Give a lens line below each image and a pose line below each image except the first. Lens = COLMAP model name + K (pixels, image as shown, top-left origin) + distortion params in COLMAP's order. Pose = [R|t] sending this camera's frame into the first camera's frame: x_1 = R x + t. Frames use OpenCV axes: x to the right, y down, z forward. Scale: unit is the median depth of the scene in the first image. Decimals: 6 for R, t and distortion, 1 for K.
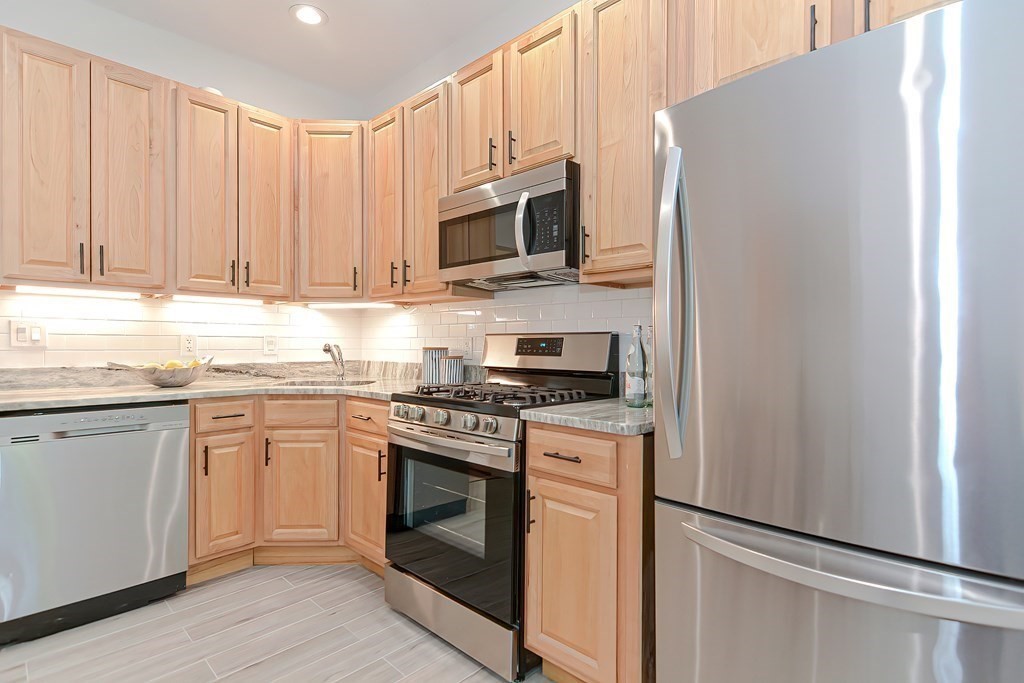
lens RADIAL K [[502.4, 0, 505.8], [0, 502.4, 345.6], [0, 0, 1]] dist [0.010828, -0.003925]
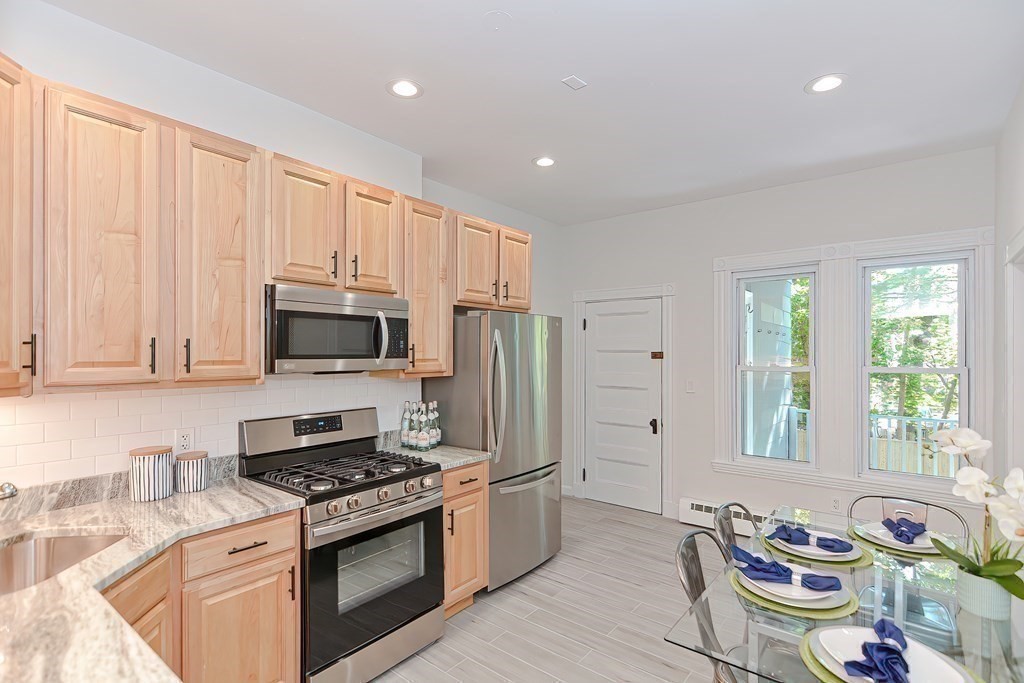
lens RADIAL K [[502.4, 0, 512.7], [0, 502.4, 349.6], [0, 0, 1]] dist [0.010828, -0.003925]
pose [[-0.102183, -0.000955, 0.994765, -1.120414], [0.002384, 0.999996, 0.001205, -0.170559], [-0.994763, 0.002495, -0.102181, 0.656120]]
